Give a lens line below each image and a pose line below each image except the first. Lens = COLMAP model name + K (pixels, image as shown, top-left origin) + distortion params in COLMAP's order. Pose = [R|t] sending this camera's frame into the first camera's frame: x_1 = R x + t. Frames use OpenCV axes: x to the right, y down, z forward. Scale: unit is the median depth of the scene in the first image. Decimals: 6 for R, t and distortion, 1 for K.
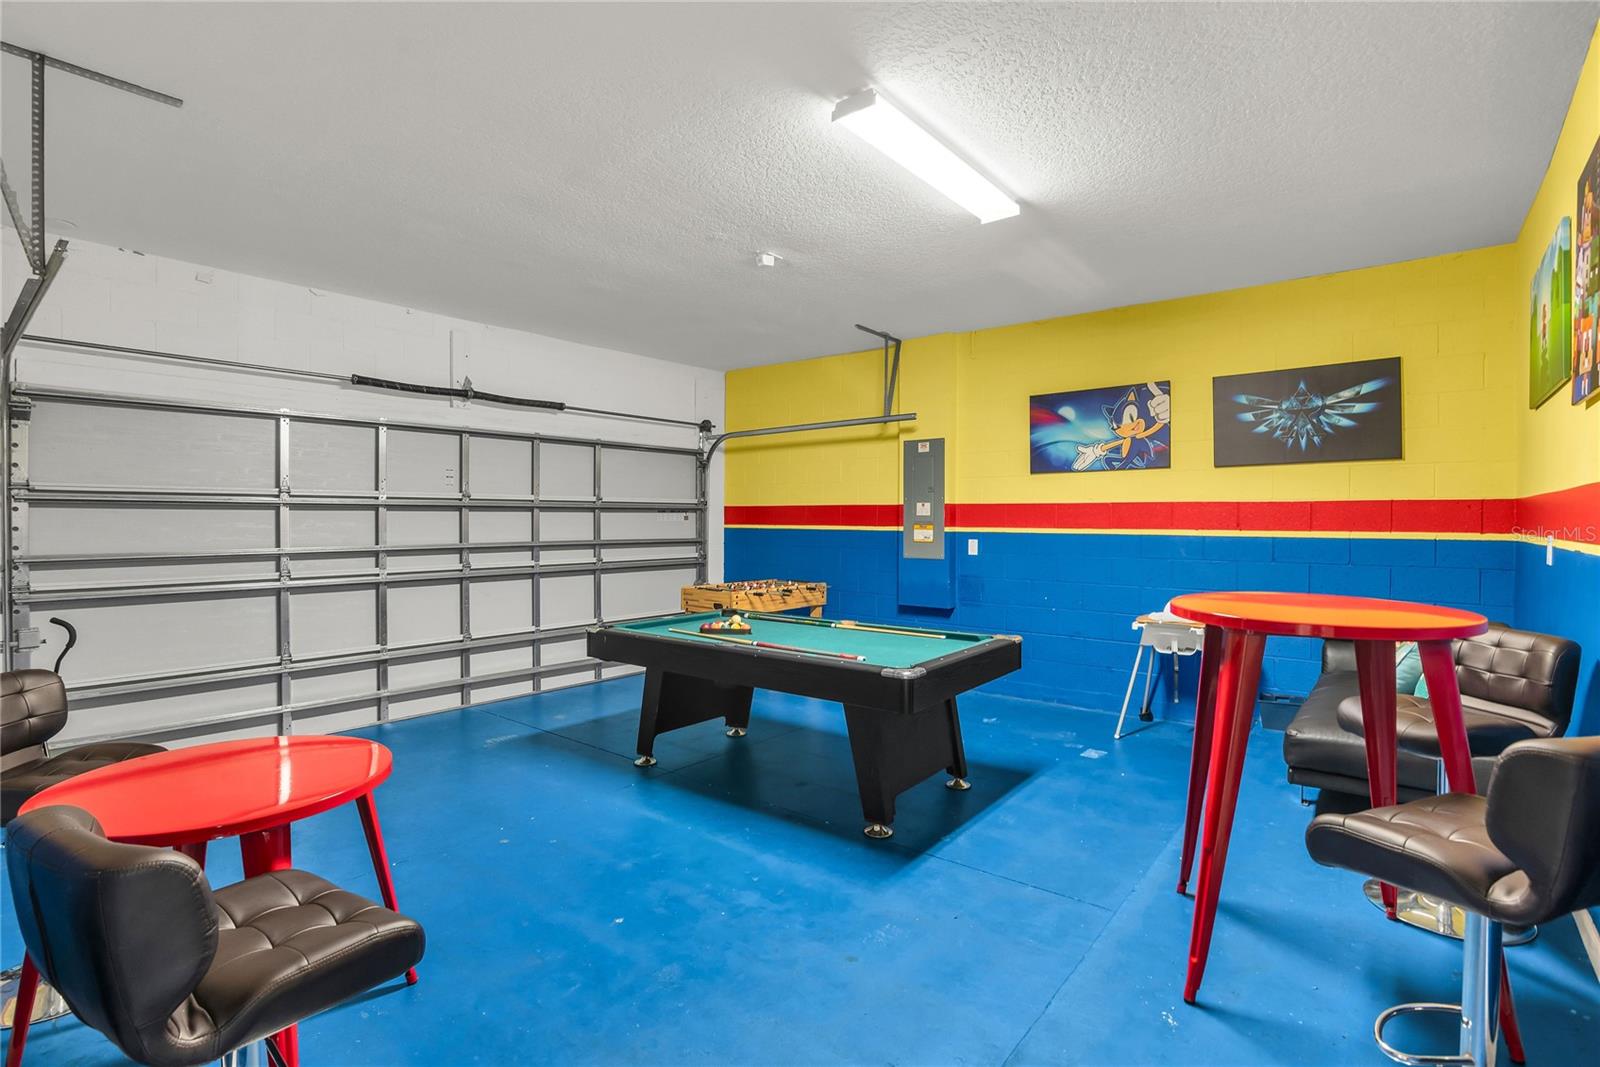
lens RADIAL K [[759.7, 0, 806.7], [0, 759.7, 529.1], [0, 0, 1]] dist [-0.022501, 0.001580]
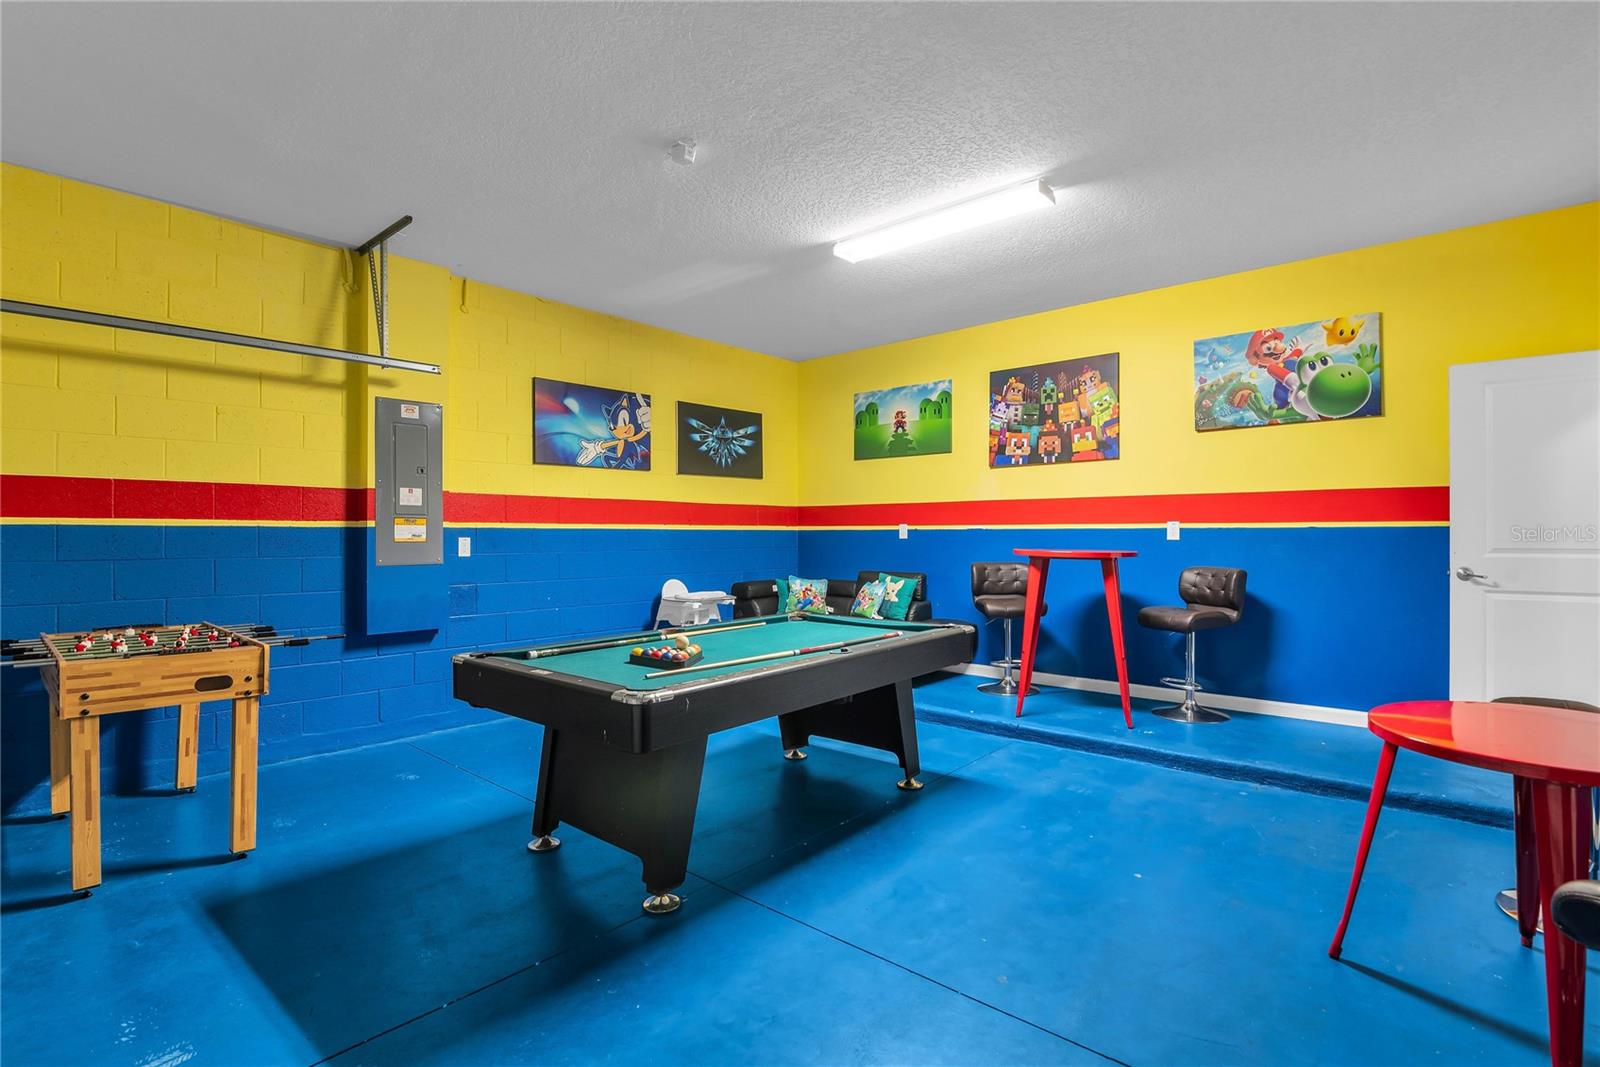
lens RADIAL K [[759.7, 0, 808.2], [0, 759.7, 532.1], [0, 0, 1]] dist [-0.022501, 0.001580]
pose [[0.029549, -0.001134, 0.999563, -0.647054], [0.014873, 0.999889, 0.000695, 0.014695], [-0.999453, 0.014846, 0.029562, 0.699307]]
